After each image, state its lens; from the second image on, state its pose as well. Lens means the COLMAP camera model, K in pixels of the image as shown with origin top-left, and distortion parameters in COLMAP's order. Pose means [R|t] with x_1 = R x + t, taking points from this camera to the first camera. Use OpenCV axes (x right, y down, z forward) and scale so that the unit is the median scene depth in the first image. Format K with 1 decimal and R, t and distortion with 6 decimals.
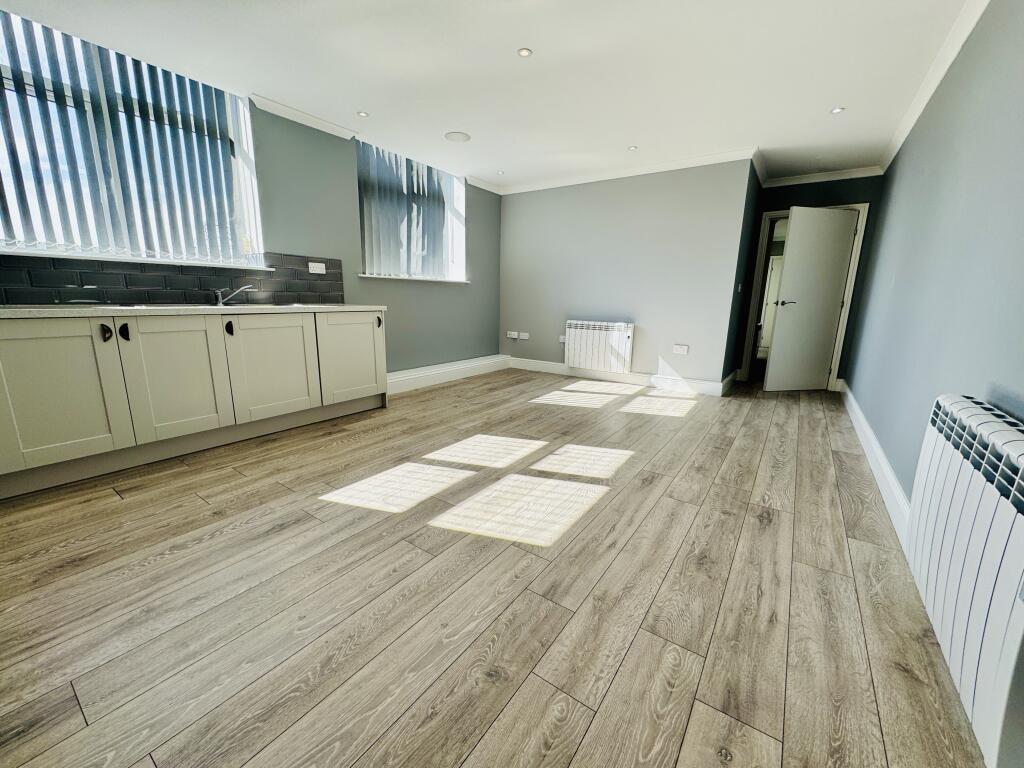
lens RADIAL K [[410.2, 0, 512.0], [0, 410.2, 384.0], [0, 0, 1]] dist [0.000505, 0.000061]
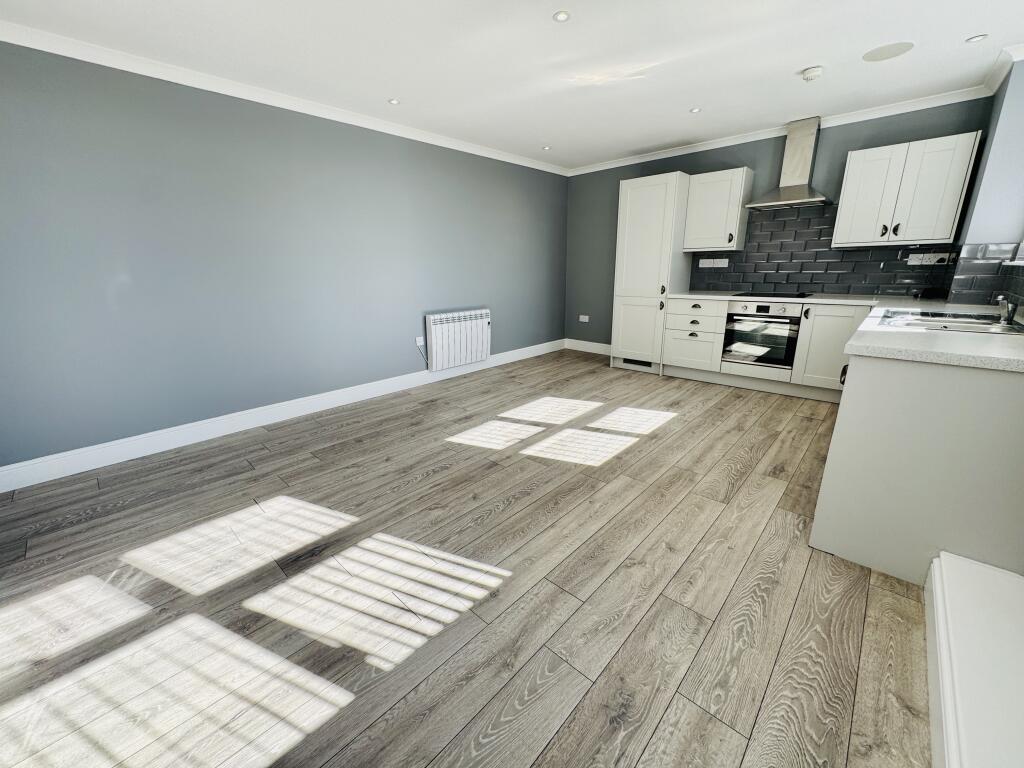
lens RADIAL K [[410.2, 0, 512.0], [0, 410.2, 384.0], [0, 0, 1]] dist [0.000505, 0.000061]
pose [[-0.990574, -0.042794, 0.130119, -0.013649], [0.023721, 0.881999, 0.470654, -0.538912], [-0.134906, 0.469305, -0.872670, 2.128599]]
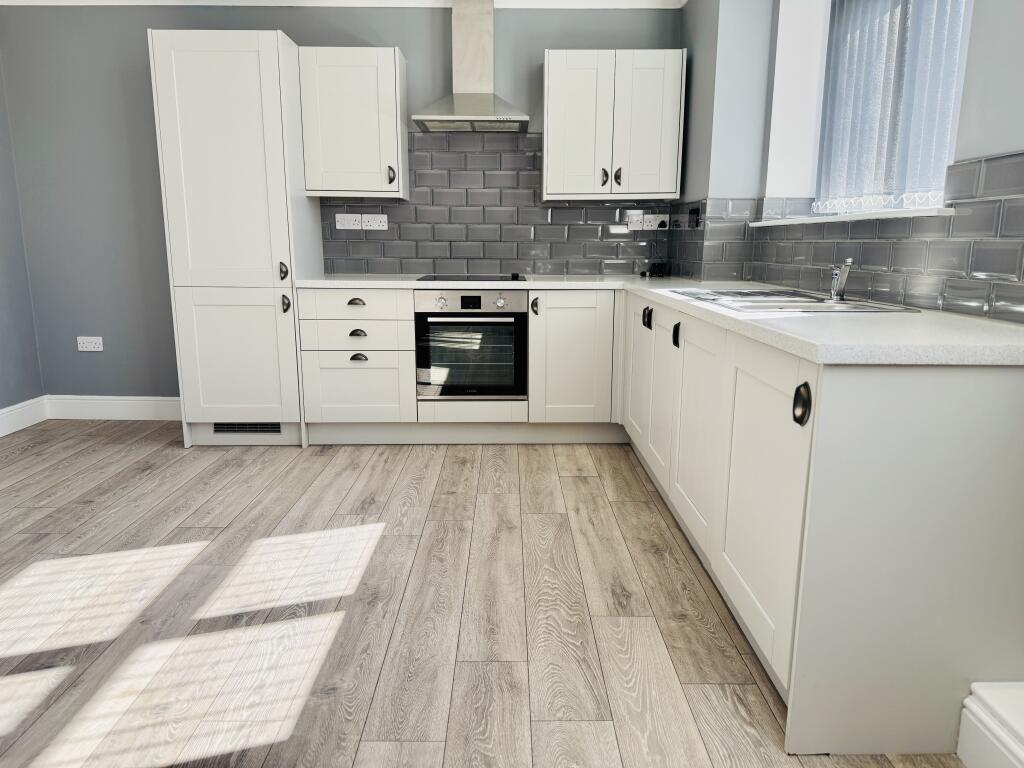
lens RADIAL K [[708.8, 0, 513.9], [0, 708.8, 391.7], [0, 0, 1]] dist [0.113245, -0.167637]
pose [[-0.814594, 0.096514, -0.571945, 0.076815], [-0.140062, 0.924149, 0.355431, -0.411571], [0.562867, 0.369640, -0.739288, 1.760370]]
